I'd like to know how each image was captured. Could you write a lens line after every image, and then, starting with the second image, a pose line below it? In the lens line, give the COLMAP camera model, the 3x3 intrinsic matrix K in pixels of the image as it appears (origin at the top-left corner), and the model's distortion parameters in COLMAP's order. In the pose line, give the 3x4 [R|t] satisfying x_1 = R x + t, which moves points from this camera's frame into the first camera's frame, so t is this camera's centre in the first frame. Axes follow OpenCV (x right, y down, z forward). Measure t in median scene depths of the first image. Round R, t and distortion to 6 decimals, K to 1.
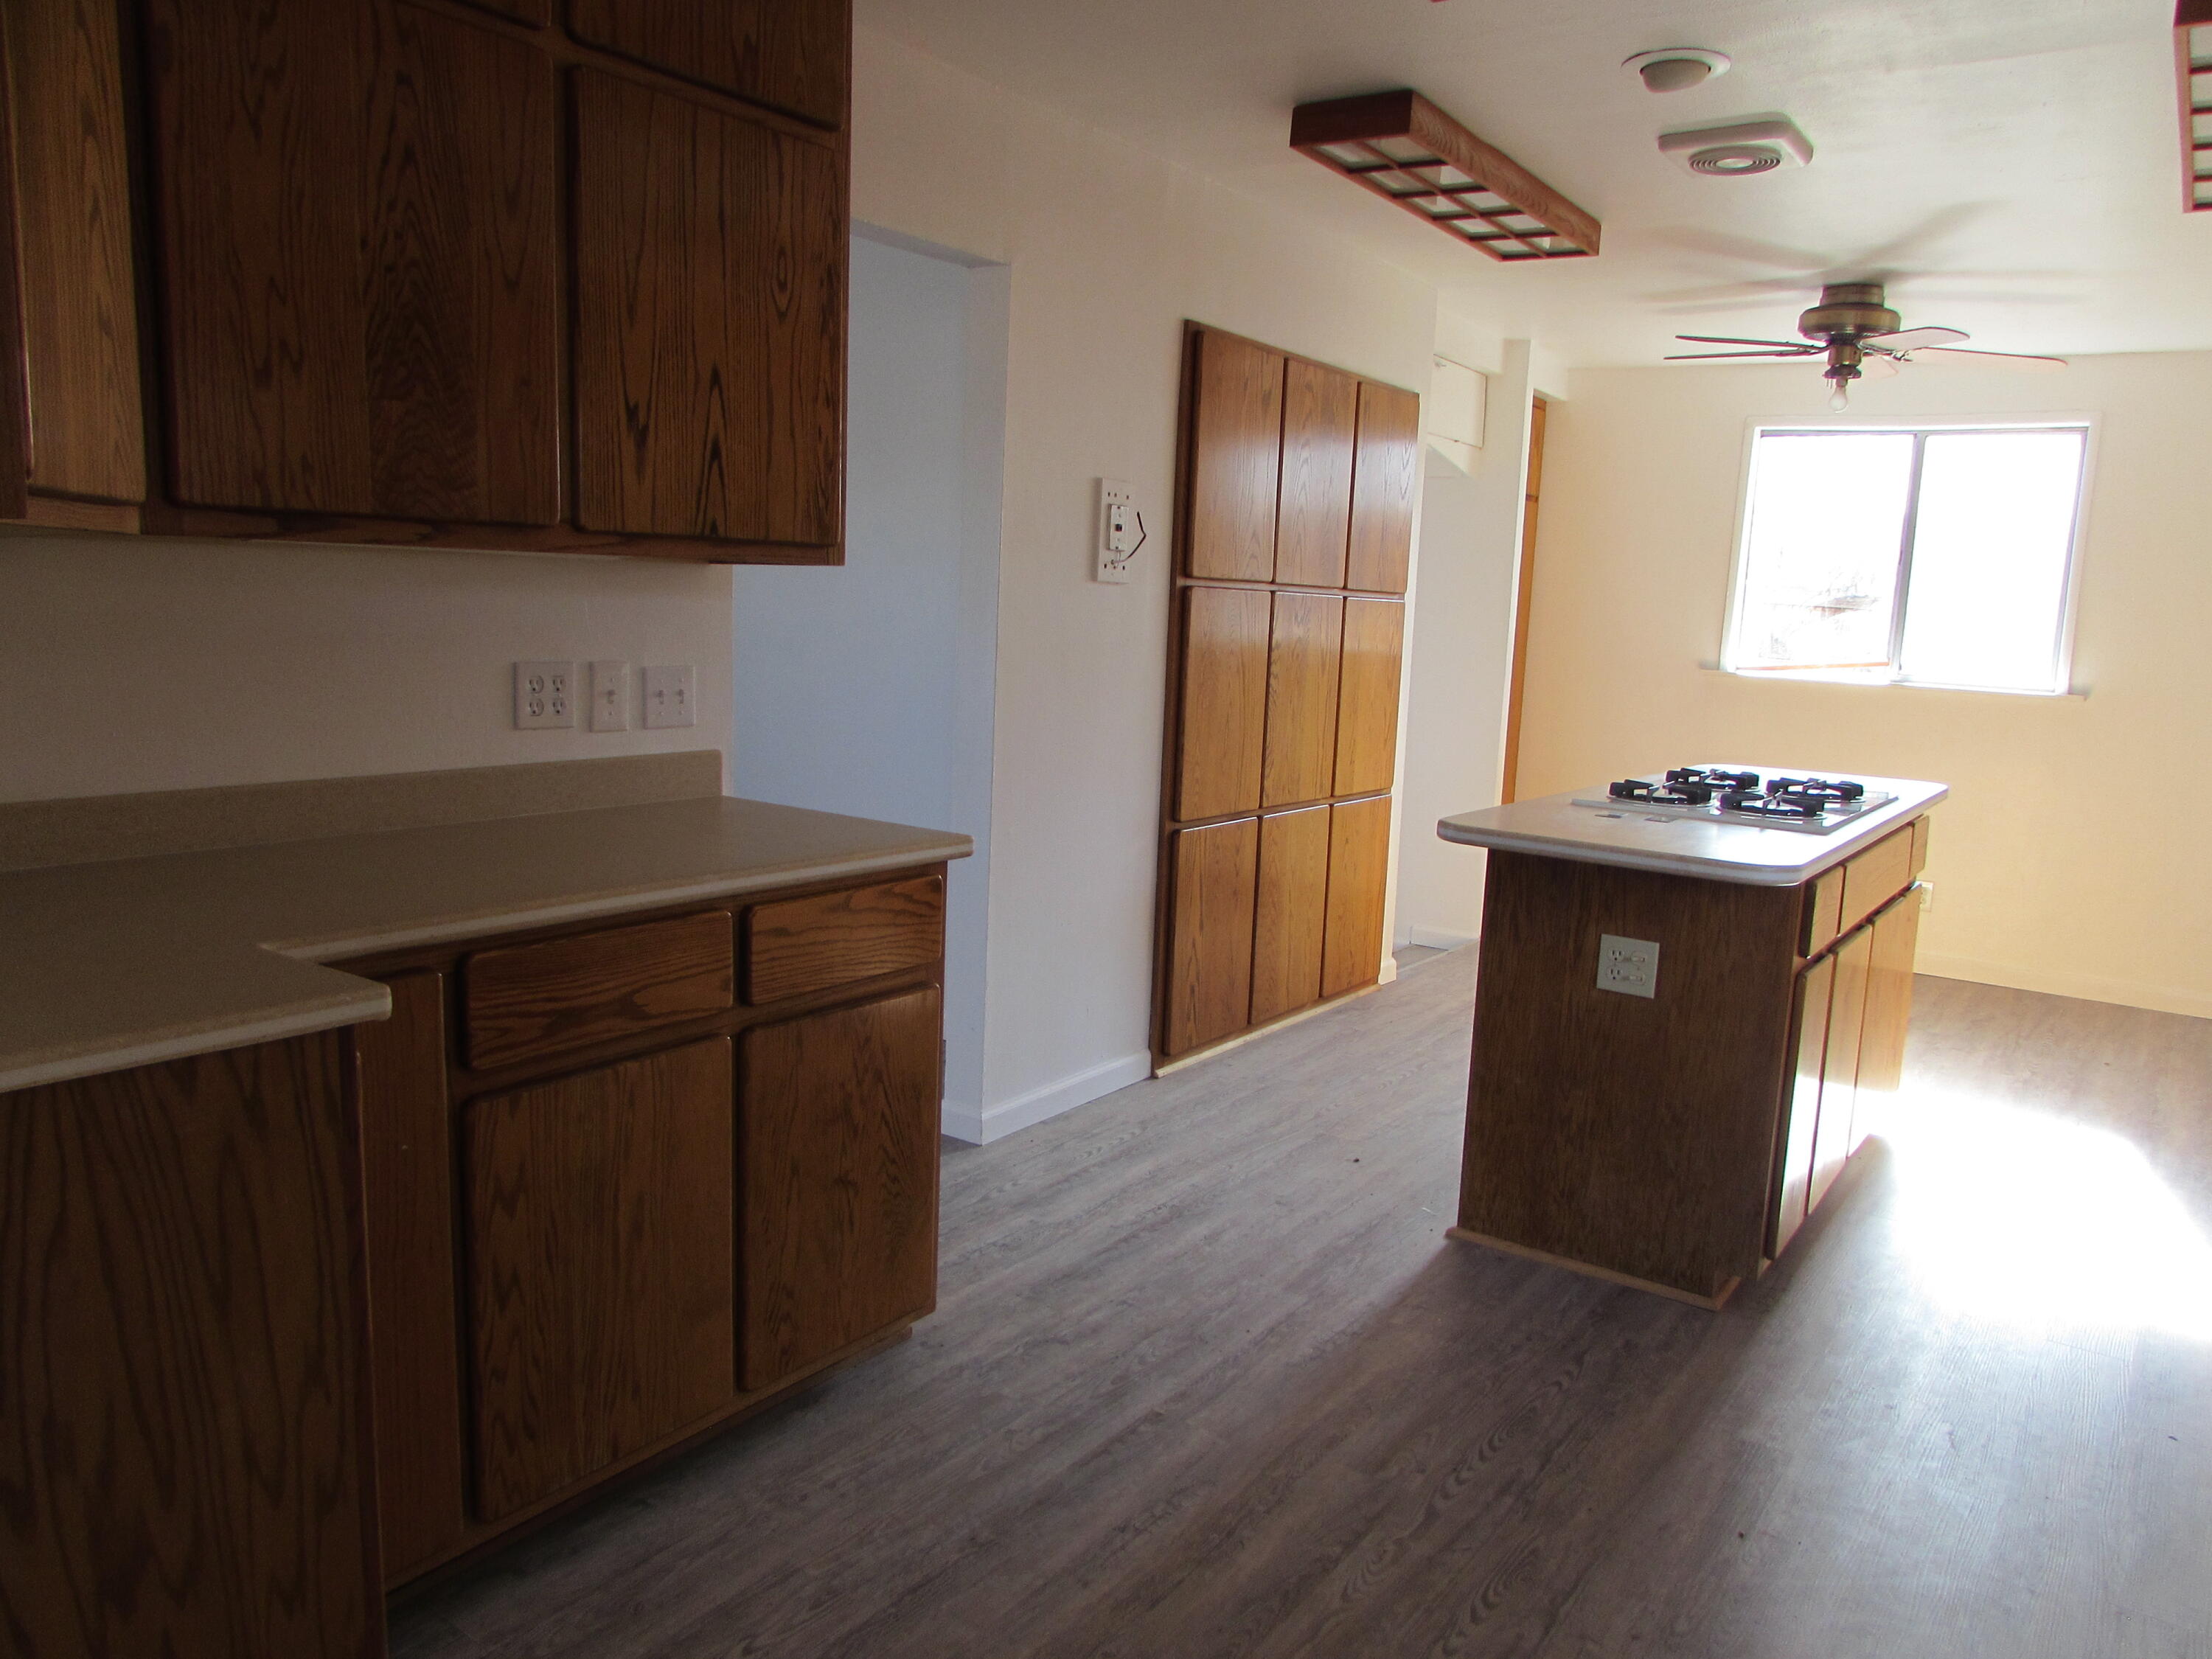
lens RADIAL K [[1565.7, 0, 1113.1], [0, 1565.7, 832.7], [0, 0, 1]] dist [-0.034630, 0.020322]
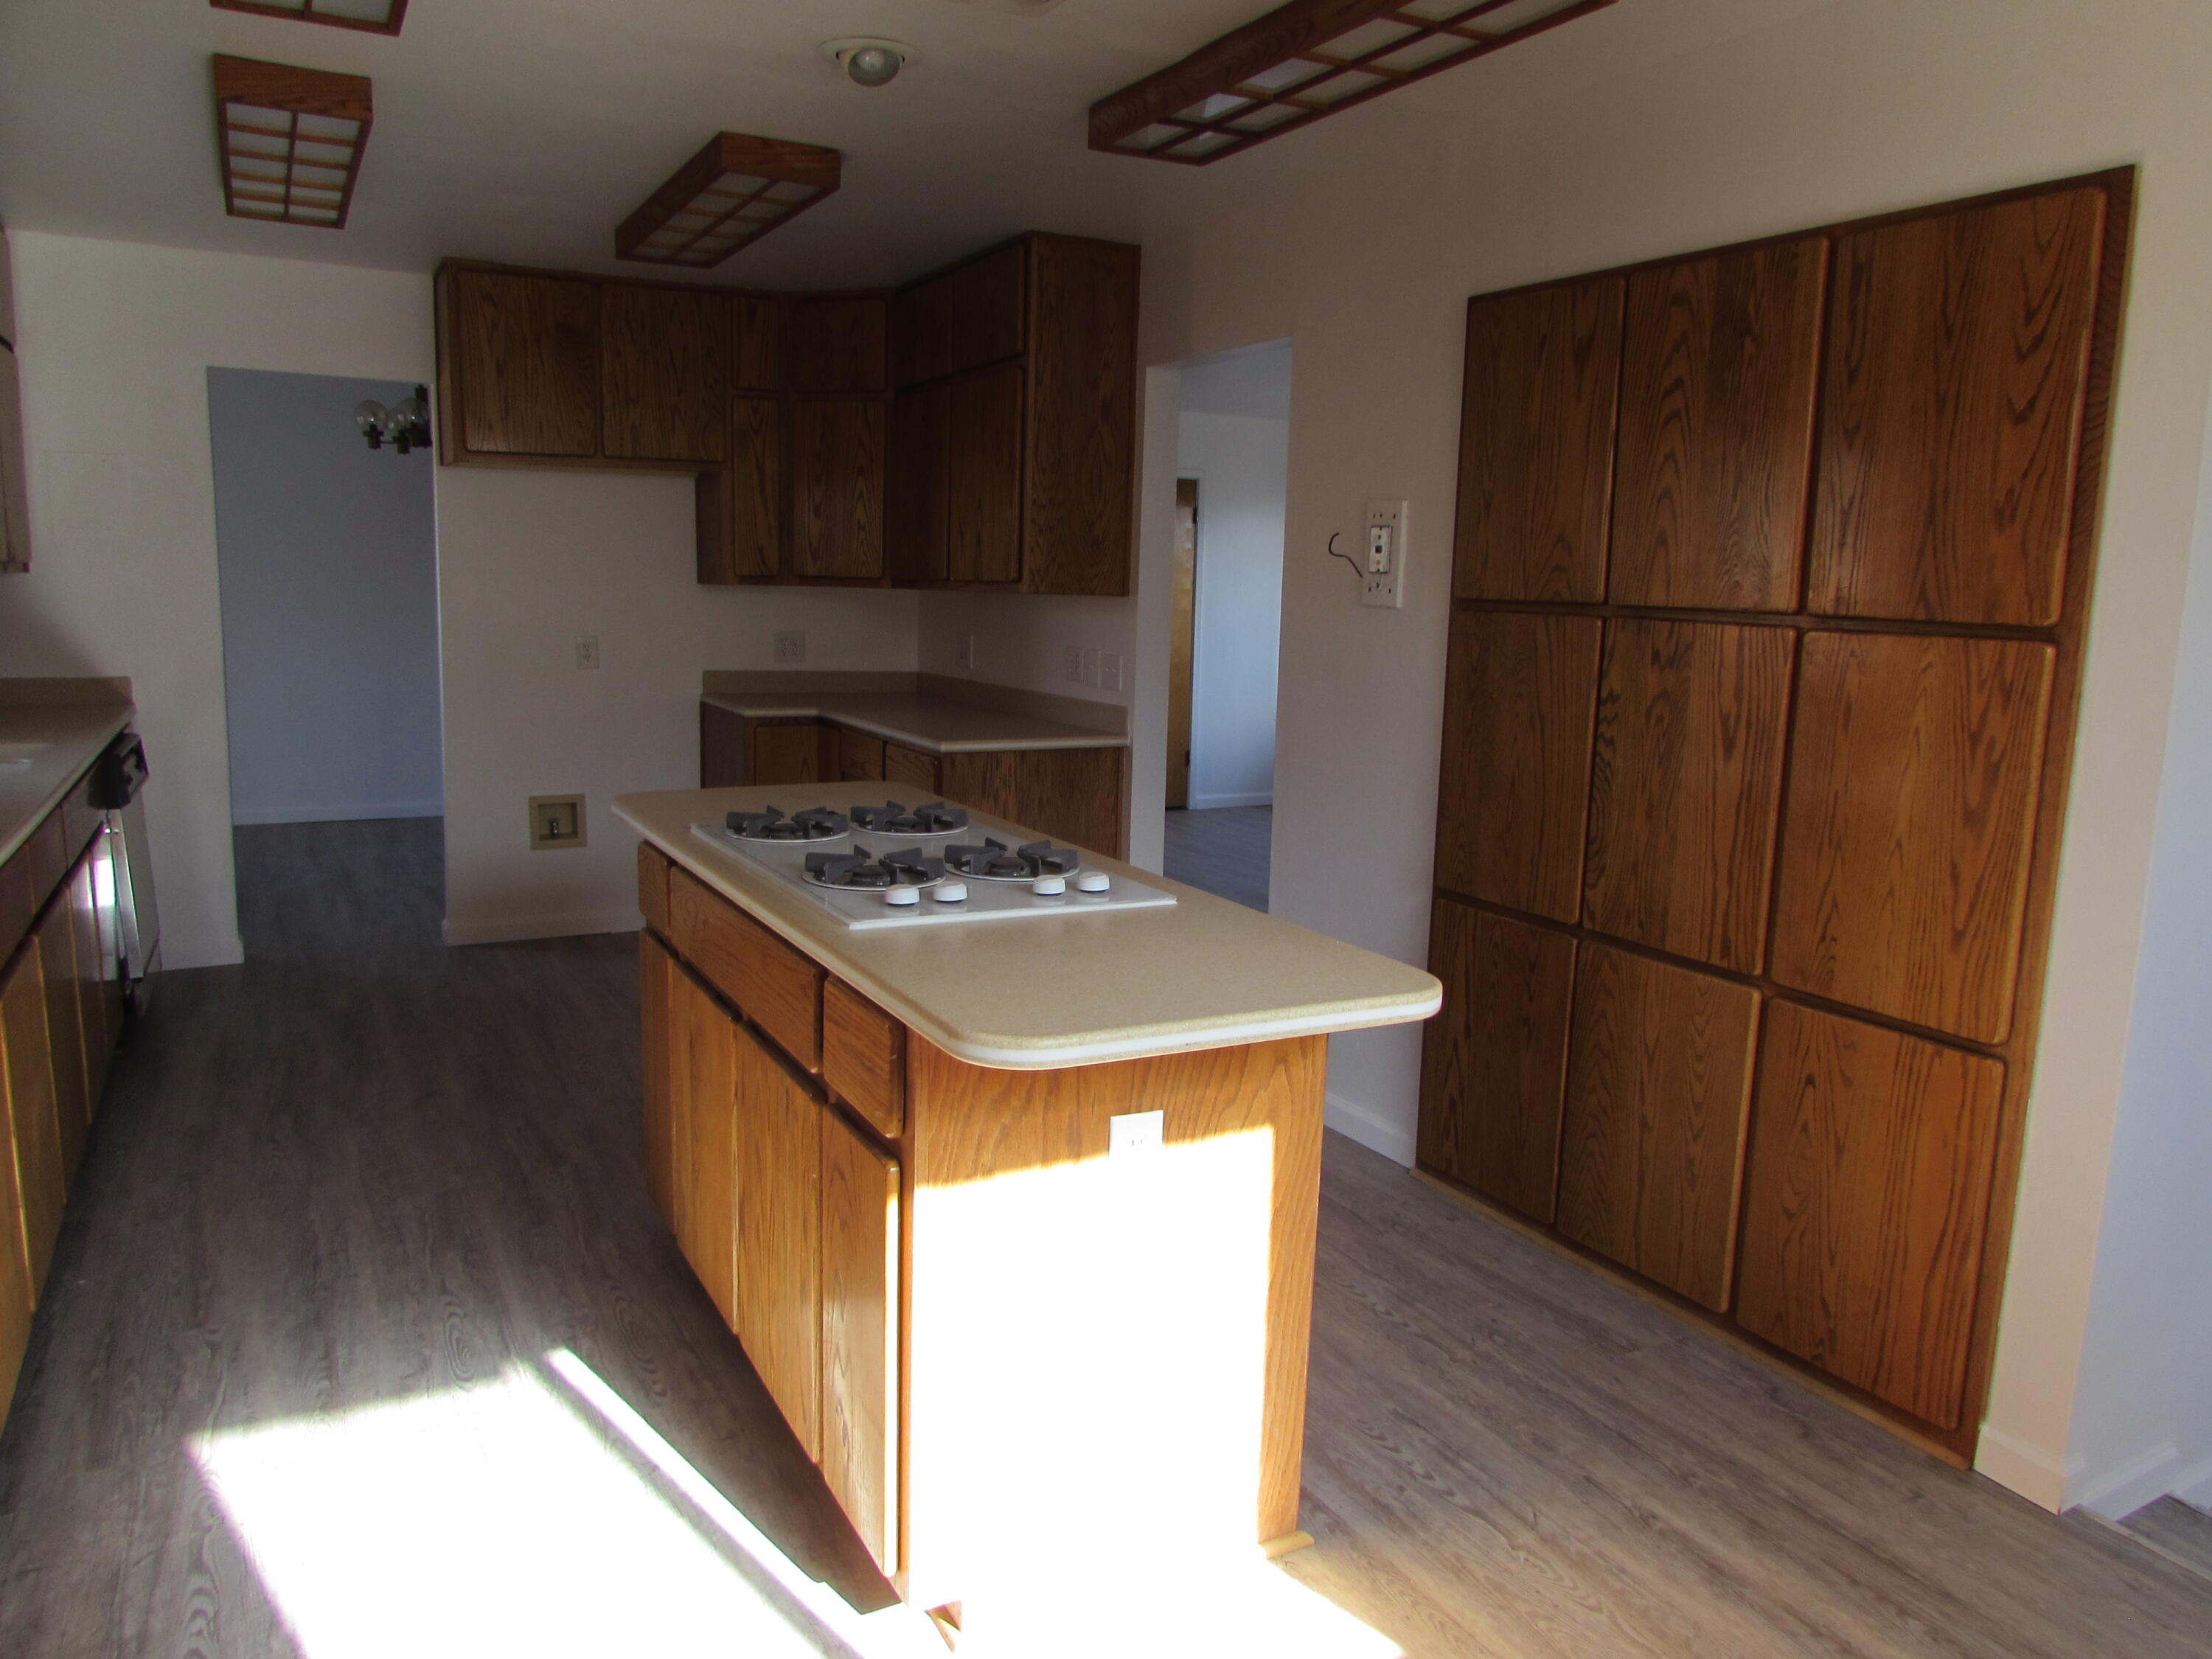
lens RADIAL K [[1565.7, 0, 1113.1], [0, 1565.7, 832.7], [0, 0, 1]] dist [-0.034630, 0.020322]
pose [[-0.439009, 0.092019, -0.893758, 0.826818], [-0.178994, 0.965845, 0.187362, -0.153493], [0.880473, 0.242231, -0.407544, 1.120155]]
